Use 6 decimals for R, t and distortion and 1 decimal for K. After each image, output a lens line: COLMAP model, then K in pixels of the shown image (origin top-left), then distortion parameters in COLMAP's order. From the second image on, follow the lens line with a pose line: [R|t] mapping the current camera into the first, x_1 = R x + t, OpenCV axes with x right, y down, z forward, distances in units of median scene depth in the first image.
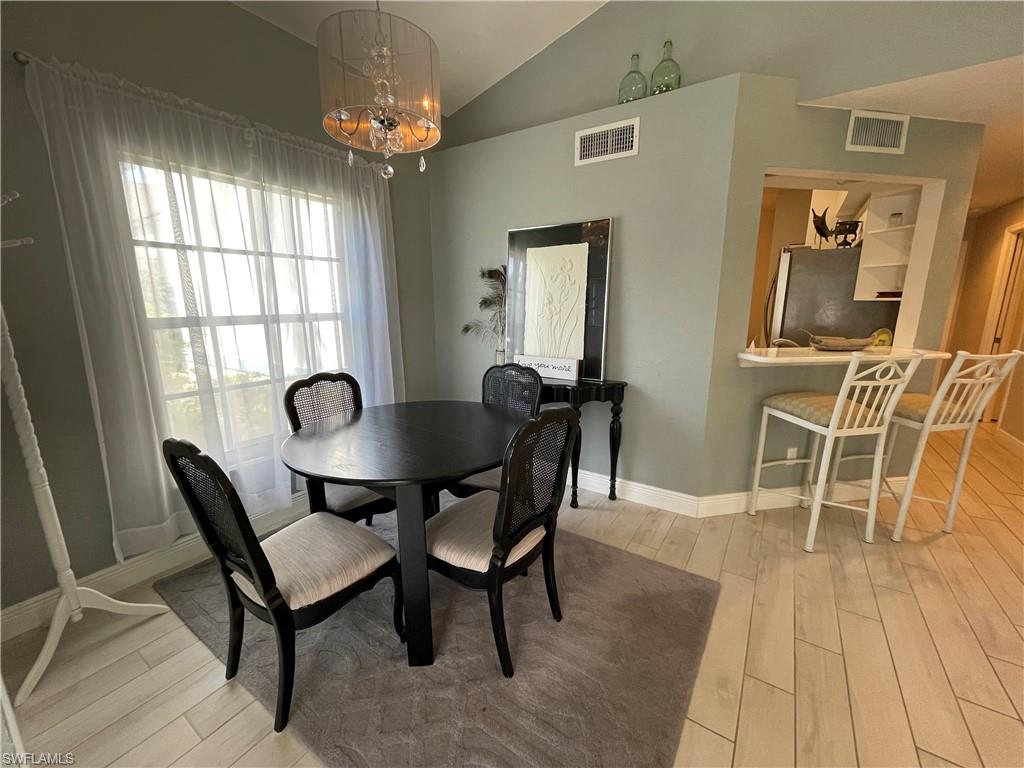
lens RADIAL K [[414.7, 0, 506.4], [0, 414.7, 385.9], [0, 0, 1]] dist [-0.001722, 0.000257]
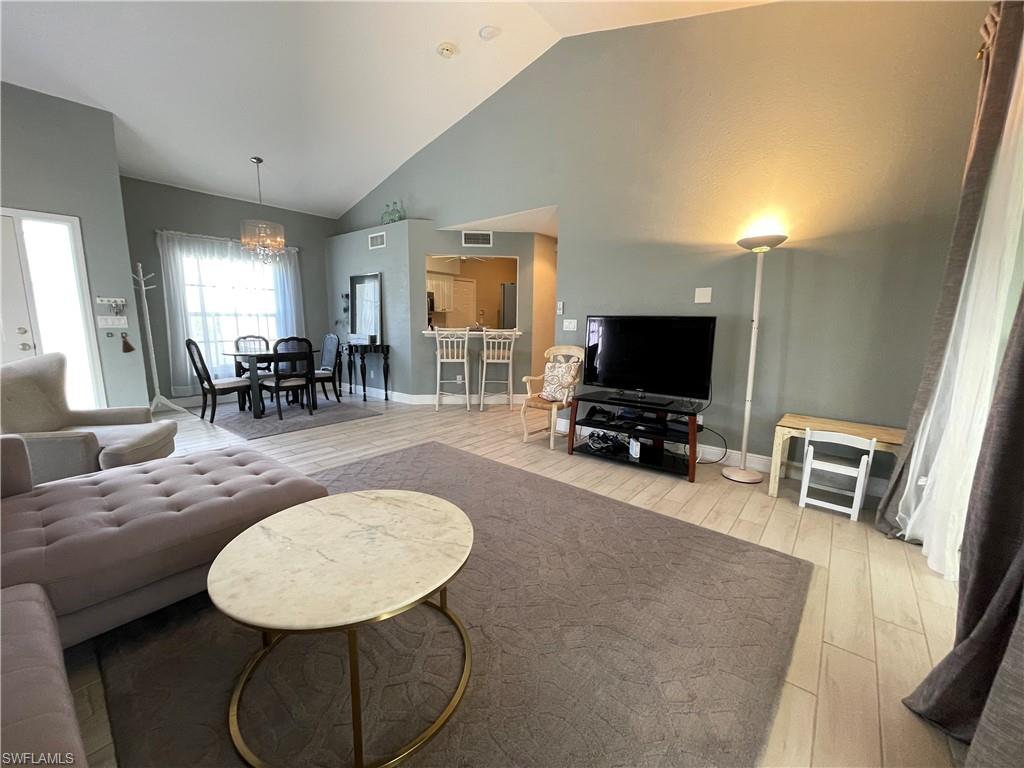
lens RADIAL K [[414.7, 0, 507.7], [0, 414.7, 386.0], [0, 0, 1]] dist [-0.001722, 0.000257]
pose [[0.995336, 0.024045, -0.093425, 1.193969], [-0.028462, 0.998525, -0.046241, 0.309925], [0.092176, 0.048684, 0.994552, -1.197395]]
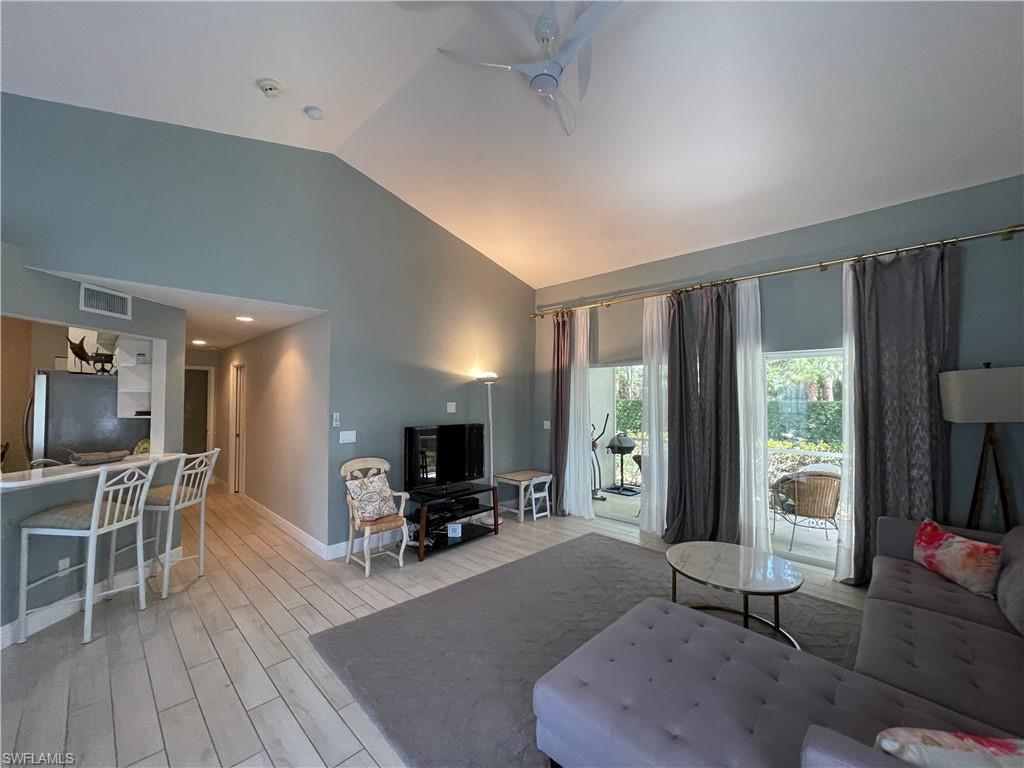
lens RADIAL K [[414.7, 0, 509.3], [0, 414.7, 385.5], [0, 0, 1]] dist [-0.001722, 0.000257]
pose [[0.180963, 0.028640, 0.983073, -0.179935], [0.199270, 0.977775, -0.065167, 0.009488], [-0.963091, 0.207690, 0.171234, -0.411761]]
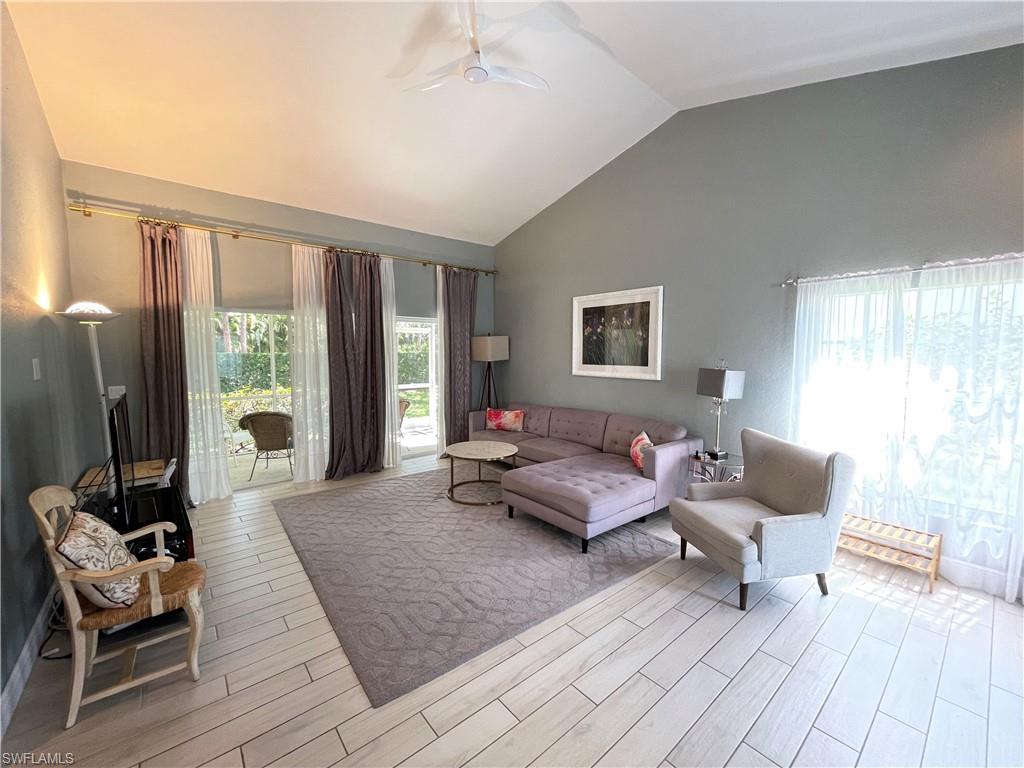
lens RADIAL K [[414.7, 0, 508.7], [0, 414.7, 384.4], [0, 0, 1]] dist [-0.001722, 0.000257]
pose [[-0.960701, -0.024282, 0.276521, 0.370066], [0.055406, 0.959348, 0.276735, -0.240192], [-0.272000, 0.281181, -0.920301, 0.798107]]
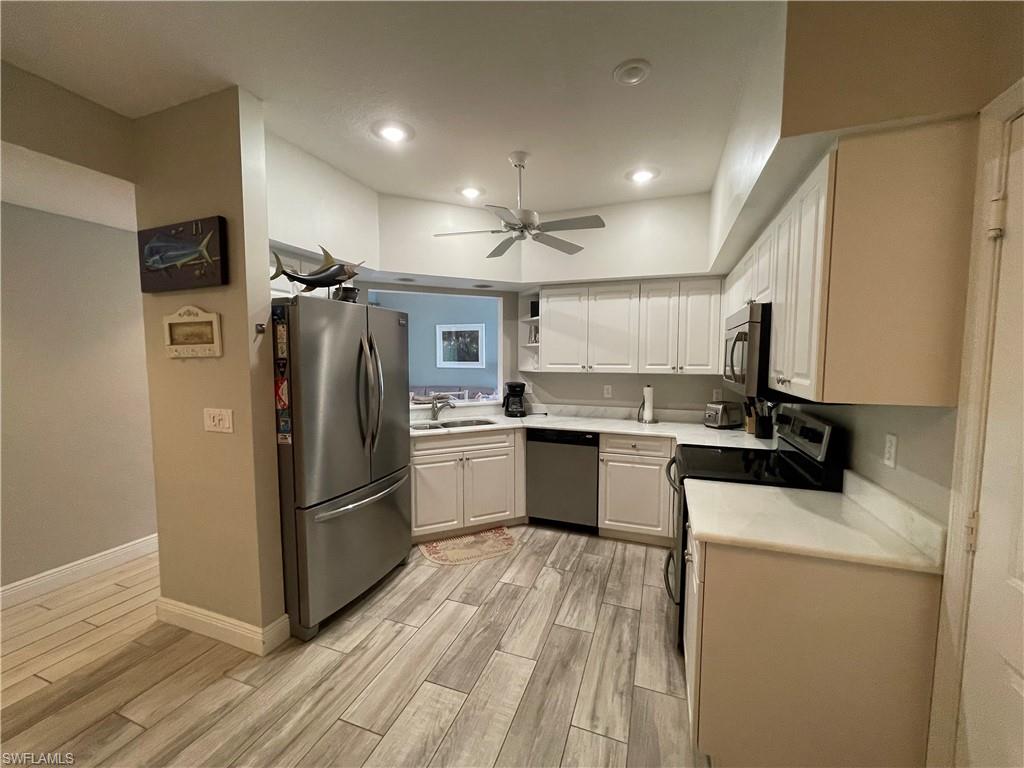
lens RADIAL K [[414.7, 0, 508.8], [0, 414.7, 383.9], [0, 0, 1]] dist [-0.001722, 0.000257]
pose [[-0.971359, 0.011785, -0.237323, 0.893825], [-0.052388, 0.963571, 0.262271, -0.566464], [0.231769, 0.267192, -0.935356, 2.473026]]
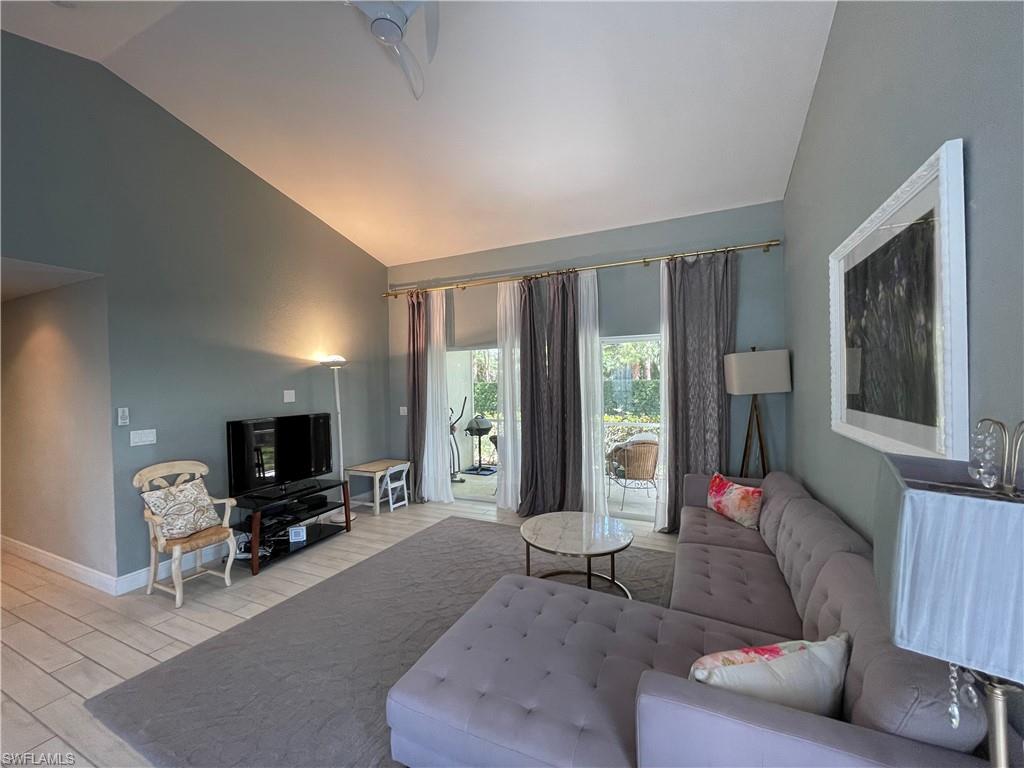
lens RADIAL K [[414.7, 0, 509.1], [0, 414.7, 384.2], [0, 0, 1]] dist [-0.001722, 0.000257]
pose [[-0.153162, -0.006462, 0.988180, -0.135572], [0.221763, 0.974249, 0.040743, 0.012805], [-0.962997, 0.225382, -0.147785, -0.422213]]
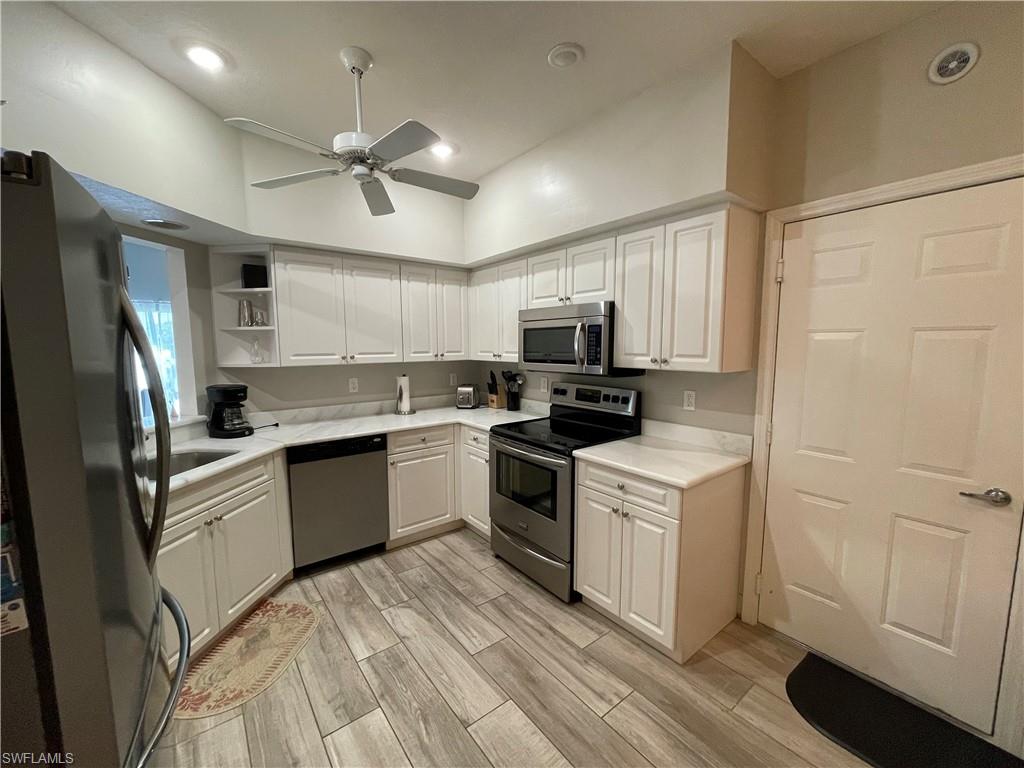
lens RADIAL K [[414.7, 0, 505.9], [0, 414.7, 386.6], [0, 0, 1]] dist [-0.001722, 0.000257]
pose [[-0.313509, 0.098799, -0.944432, 1.248875], [-0.188401, 0.968329, 0.163839, -0.460903], [0.930708, 0.229297, -0.284966, 1.963475]]
